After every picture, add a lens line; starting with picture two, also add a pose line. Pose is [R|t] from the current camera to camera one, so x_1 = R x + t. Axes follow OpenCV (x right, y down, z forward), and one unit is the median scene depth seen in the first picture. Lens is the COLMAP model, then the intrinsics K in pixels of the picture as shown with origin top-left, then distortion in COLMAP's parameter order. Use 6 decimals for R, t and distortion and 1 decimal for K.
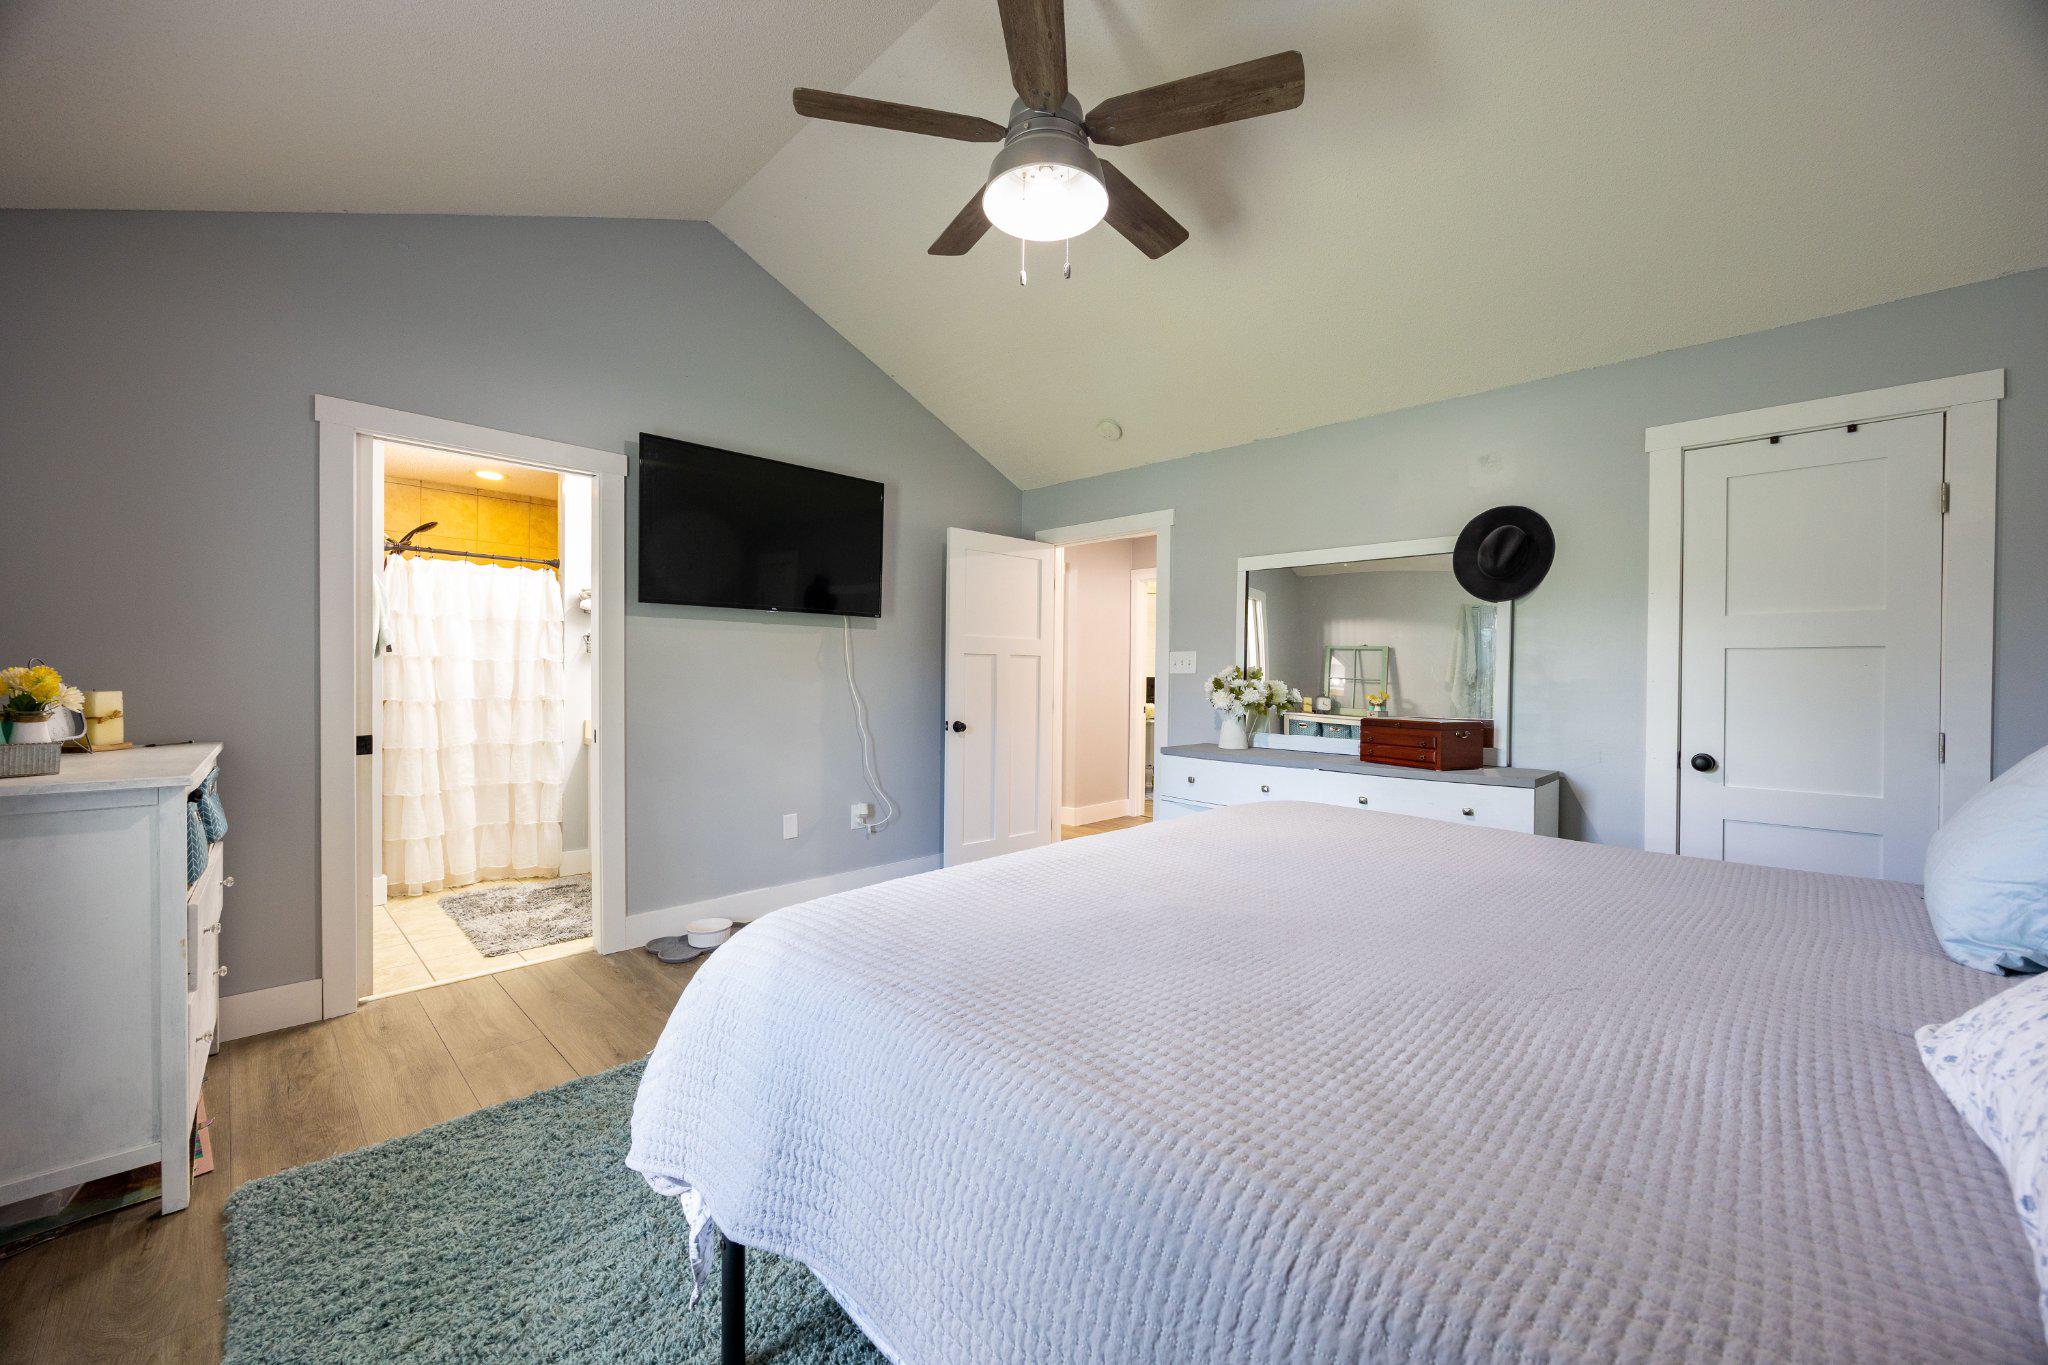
lens RADIAL K [[786.7, 0, 1038.3], [0, 786.7, 681.0], [0, 0, 1]] dist [-0.002145, 0.000411]
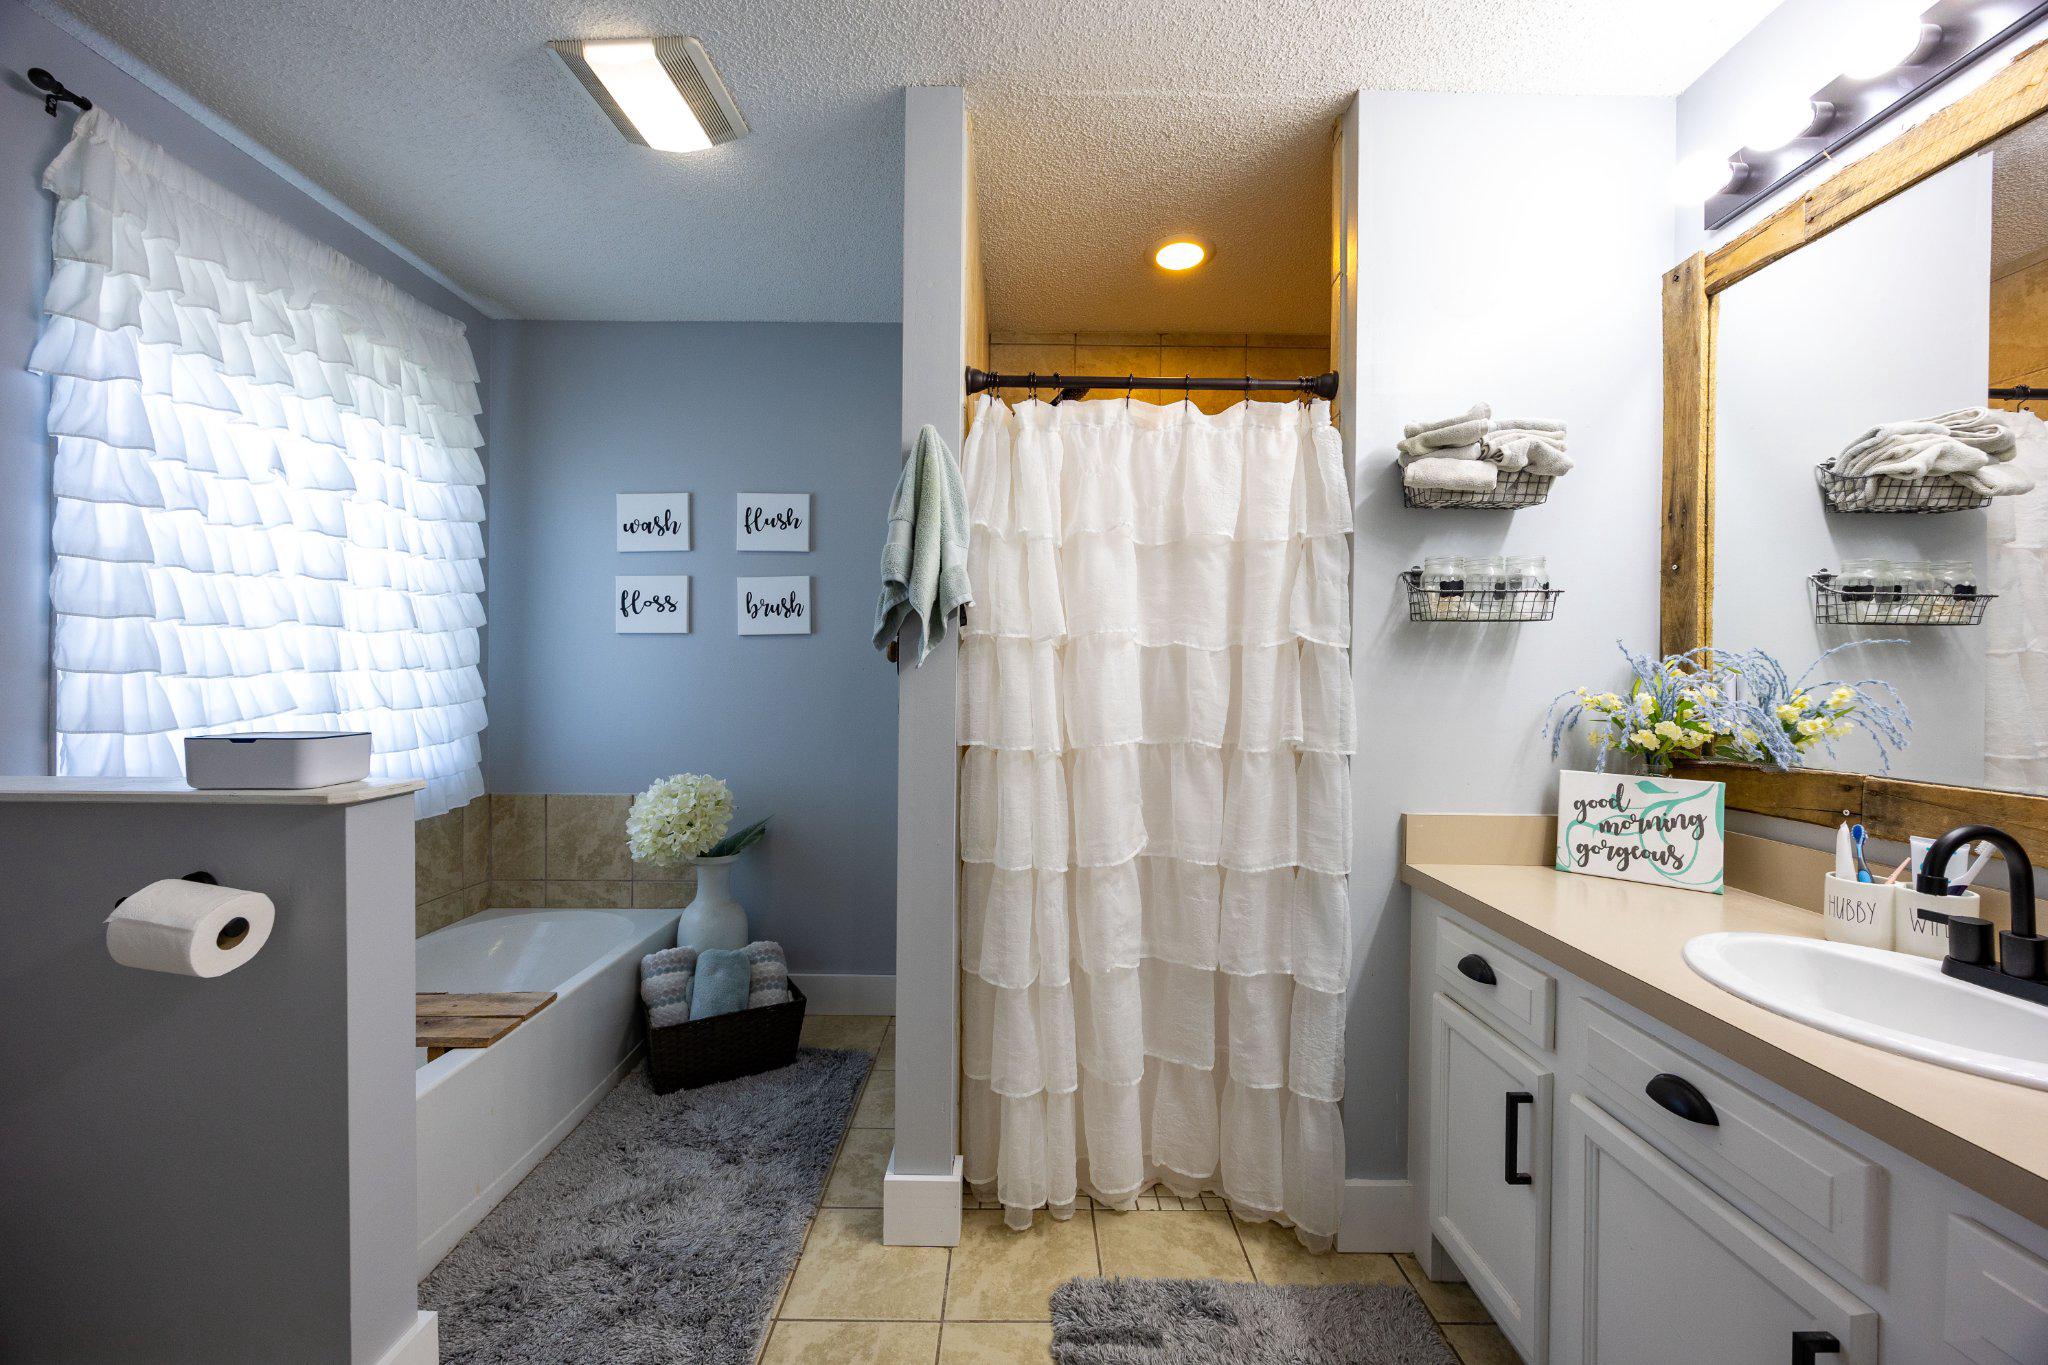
lens RADIAL K [[786.7, 0, 1039.8], [0, 786.7, 681.4], [0, 0, 1]] dist [-0.002145, 0.000411]
pose [[0.694320, 0.005013, -0.719649, -0.472267], [-0.006717, 0.999977, 0.000485, -0.009071], [0.719635, 0.004498, 0.694338, 0.691722]]
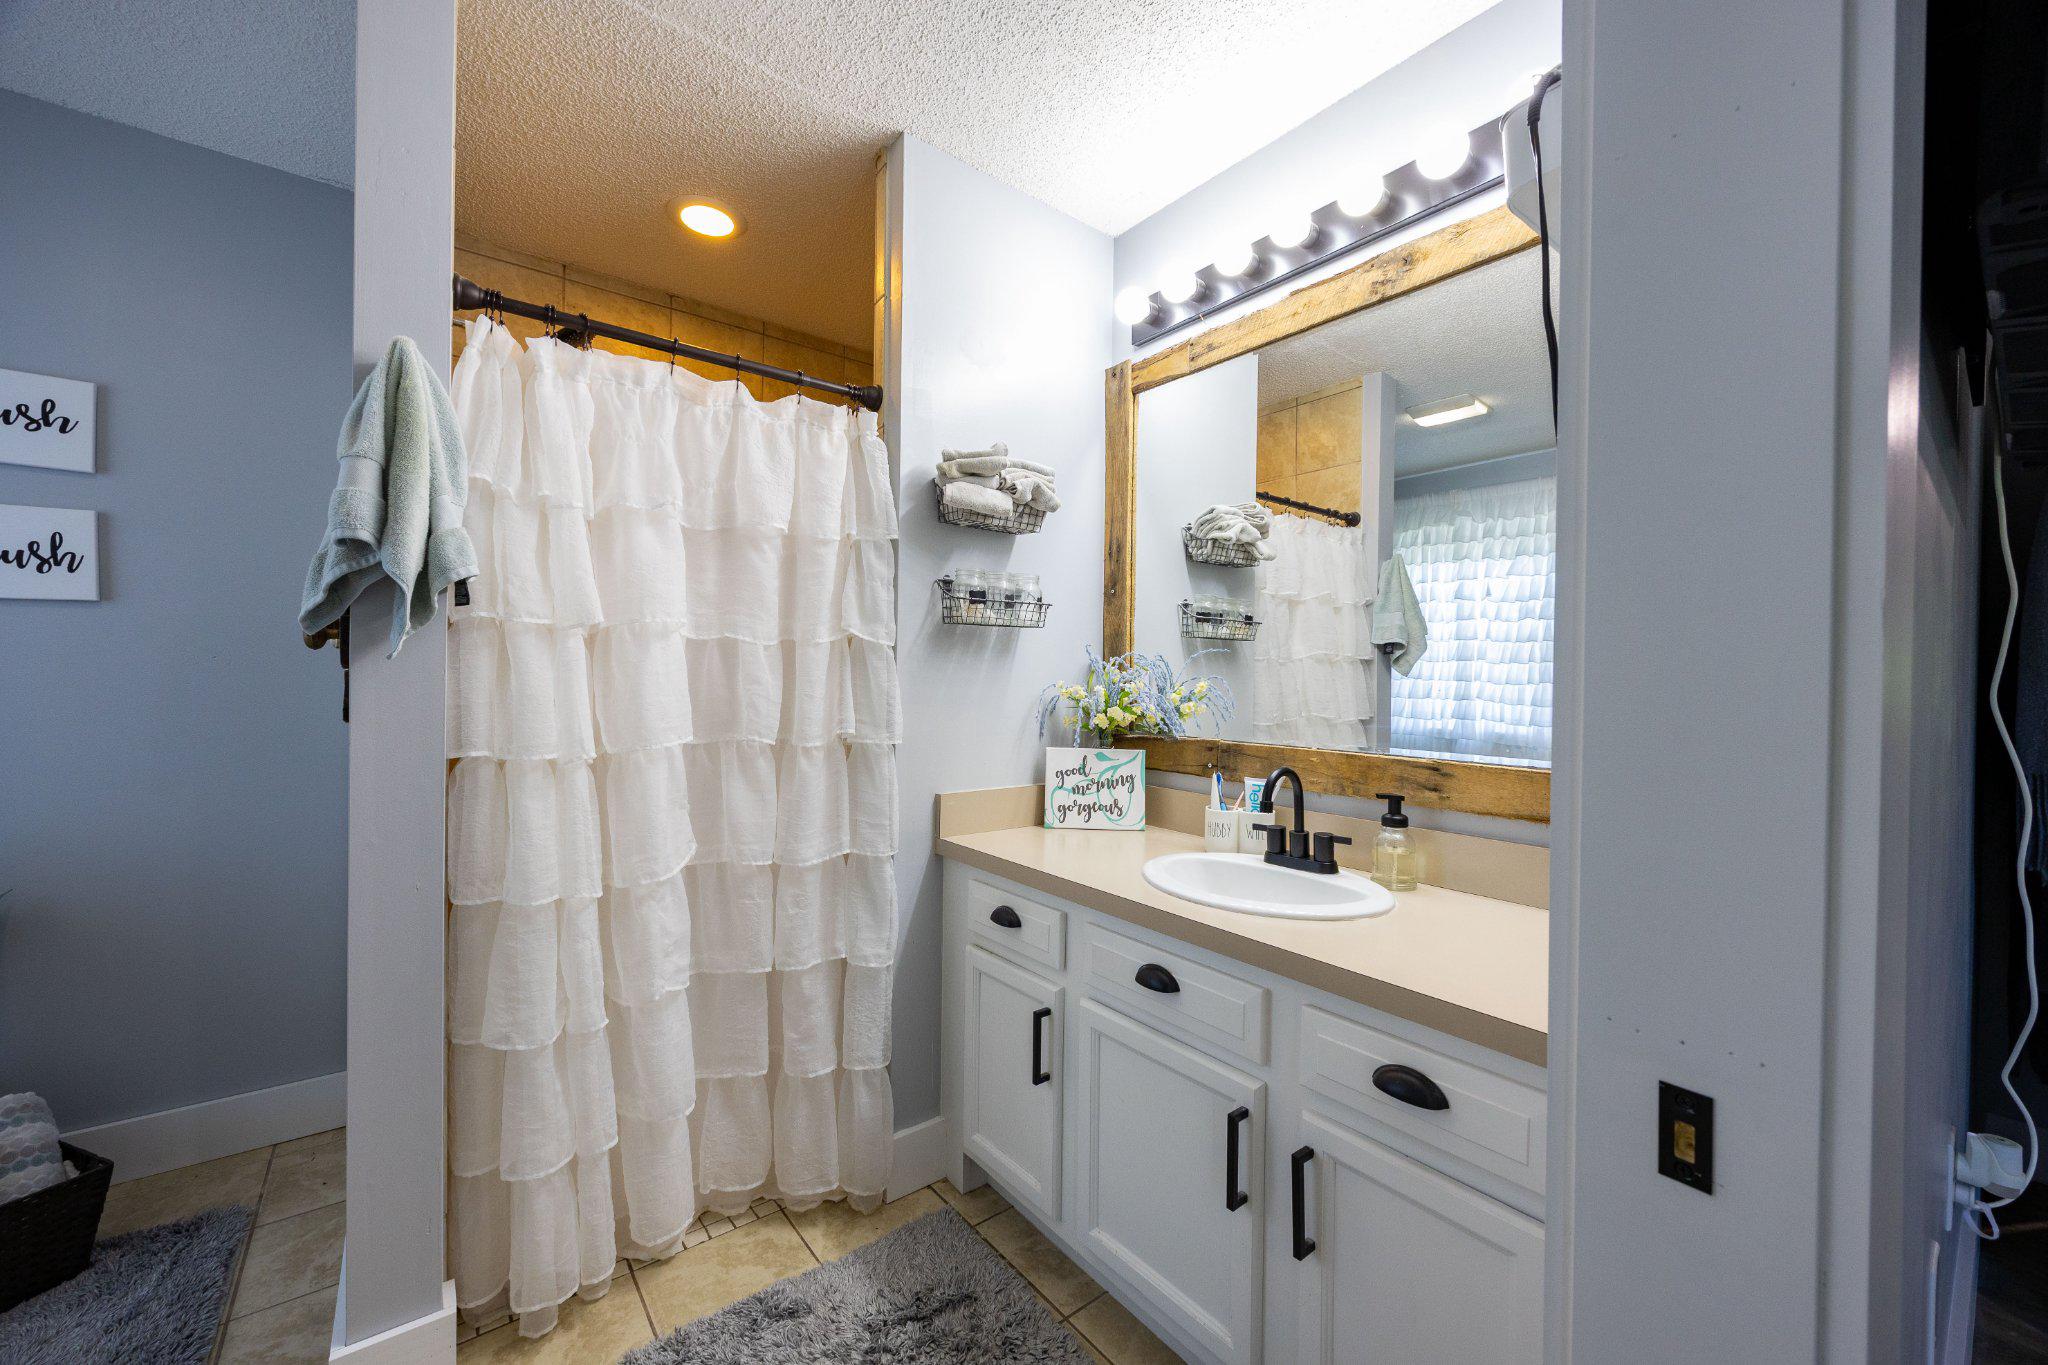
lens RADIAL K [[786.7, 0, 1027.6], [0, 786.7, 681.1], [0, 0, 1]] dist [-0.002145, 0.000411]
pose [[0.990280, 0.008434, -0.138829, -0.515760], [-0.007917, 0.999960, 0.004278, -0.009756], [0.138860, -0.003137, 0.990307, 0.664557]]
